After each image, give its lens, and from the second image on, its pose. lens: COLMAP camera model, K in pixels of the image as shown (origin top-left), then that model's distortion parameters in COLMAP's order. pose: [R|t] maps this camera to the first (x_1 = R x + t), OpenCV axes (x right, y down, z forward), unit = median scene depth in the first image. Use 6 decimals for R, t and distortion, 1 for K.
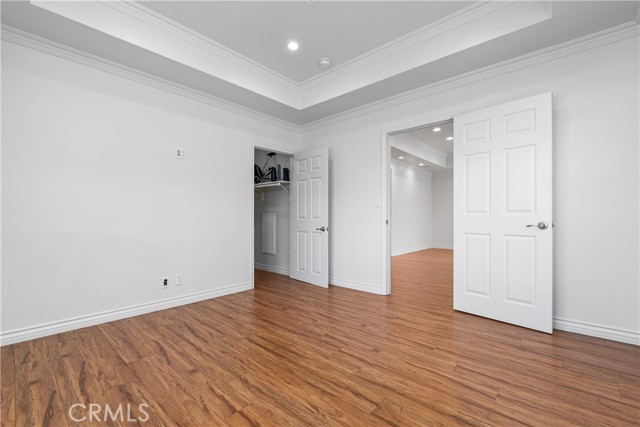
lens RADIAL K [[282.6, 0, 316.8], [0, 282.6, 218.9], [0, 0, 1]] dist [-0.010156, 0.001112]
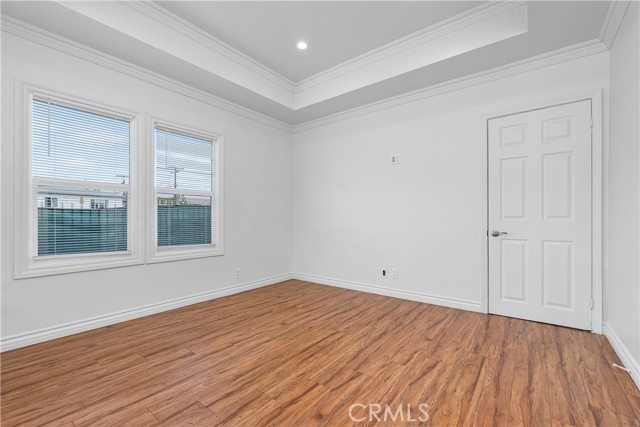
lens RADIAL K [[282.6, 0, 315.4], [0, 282.6, 214.2], [0, 0, 1]] dist [-0.010156, 0.001112]
pose [[0.034072, -0.011032, -0.999359, 0.874613], [-0.001377, 0.999938, -0.011086, -0.000326], [0.999418, 0.001754, 0.034054, 0.967823]]
